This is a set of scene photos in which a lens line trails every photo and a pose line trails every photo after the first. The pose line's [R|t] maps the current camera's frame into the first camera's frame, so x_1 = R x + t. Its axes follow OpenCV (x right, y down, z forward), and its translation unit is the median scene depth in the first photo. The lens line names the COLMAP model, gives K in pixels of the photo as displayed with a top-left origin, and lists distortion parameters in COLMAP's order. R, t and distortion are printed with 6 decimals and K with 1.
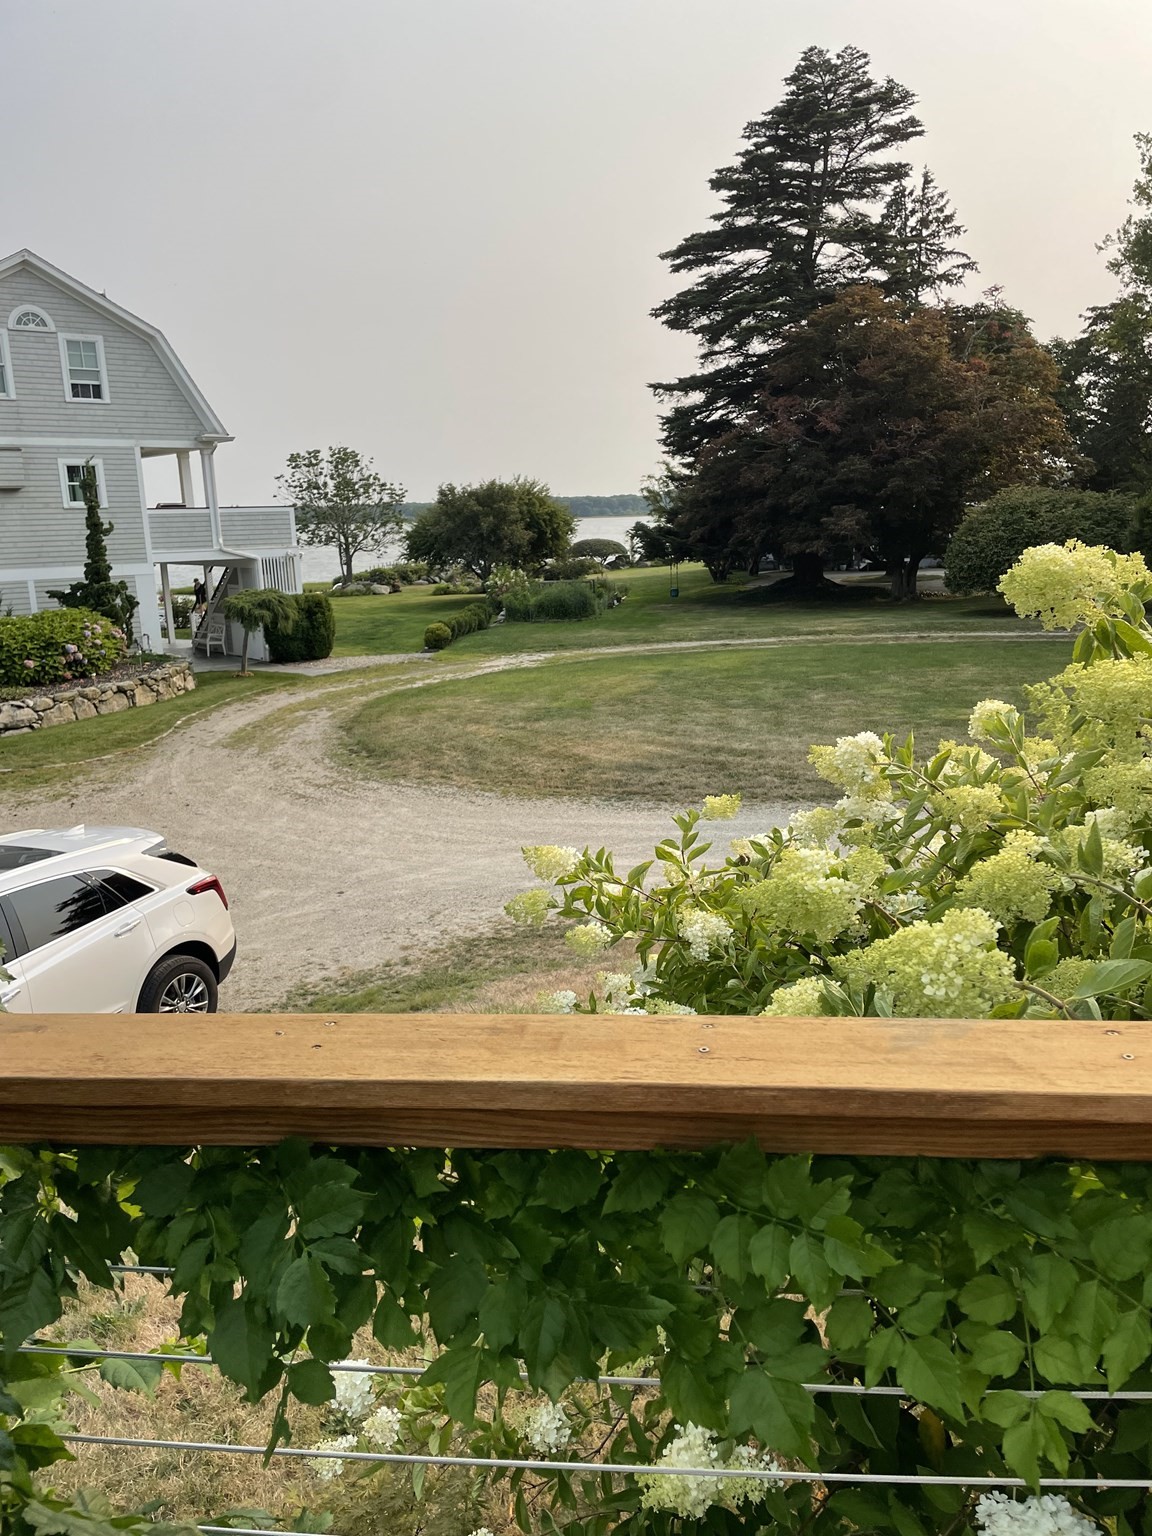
lens RADIAL K [[1167.2, 0, 571.7], [0, 1167.2, 770.4], [0, 0, 1]] dist [0.083061, -0.090163]
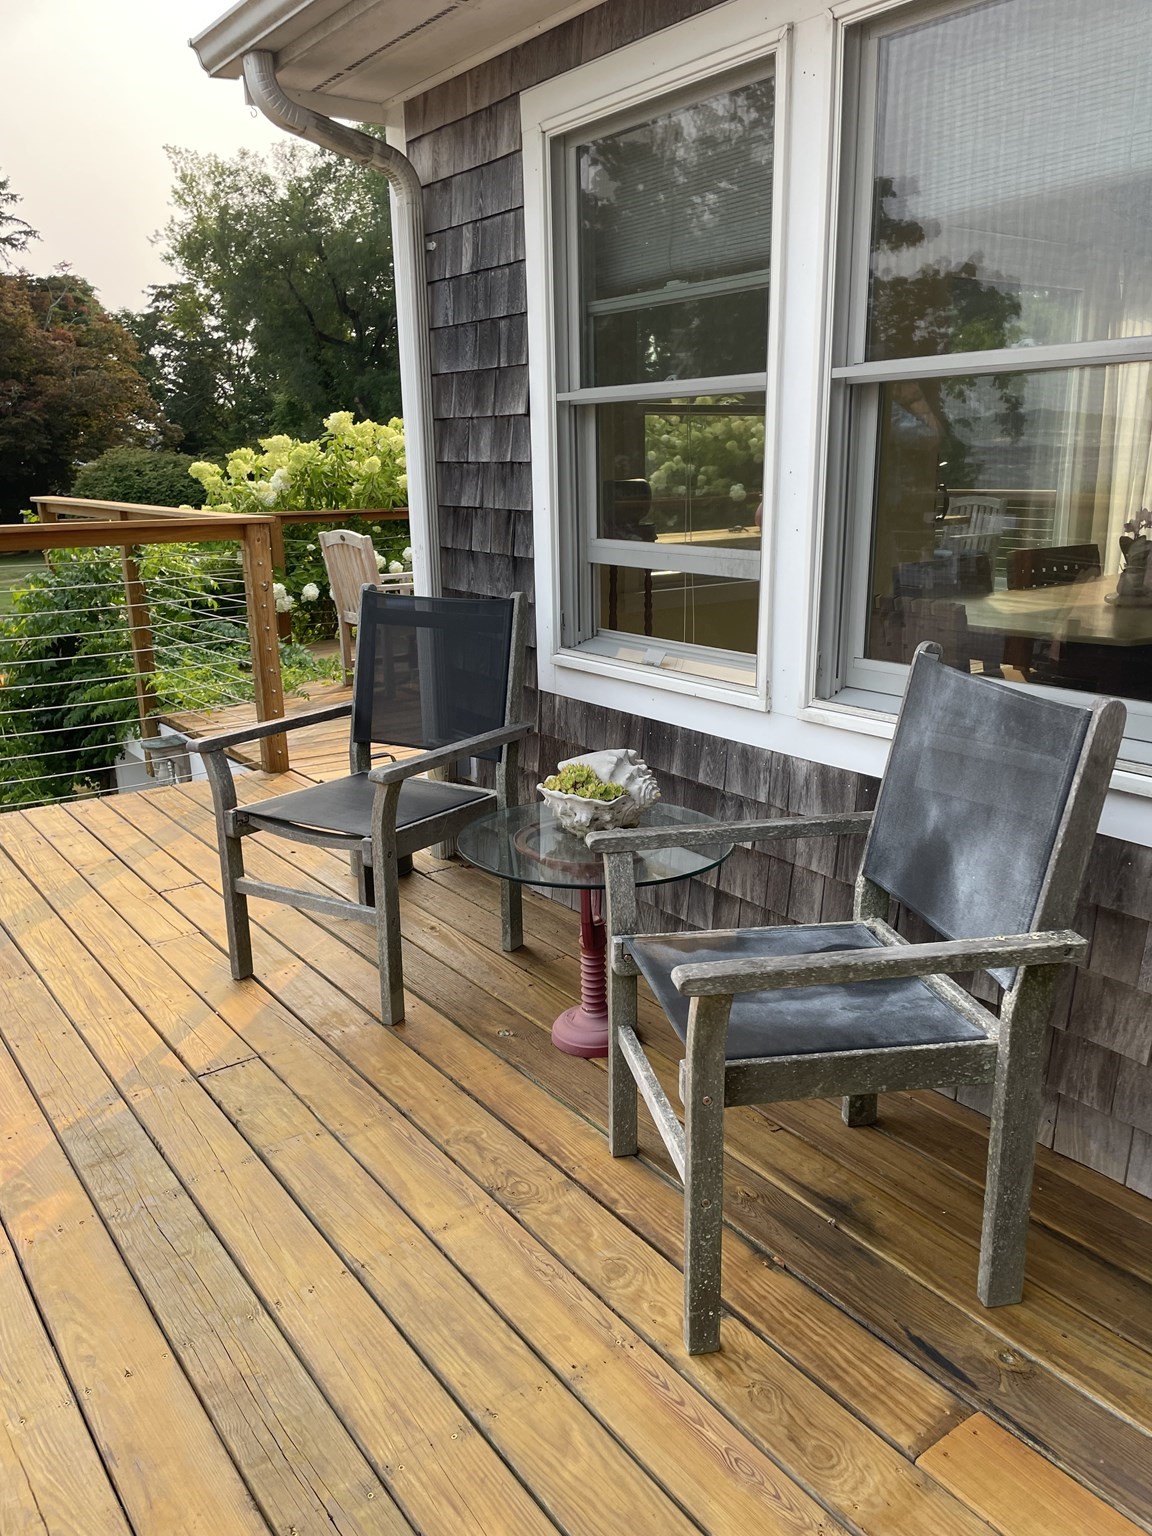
lens RADIAL K [[1167.2, 0, 578.3], [0, 1167.2, 772.2], [0, 0, 1]] dist [0.083061, -0.090163]
pose [[0.752887, -0.159249, 0.638593, -0.056715], [0.139224, 0.986864, 0.081957, 0.029671], [-0.643256, 0.027203, 0.765168, -0.120708]]
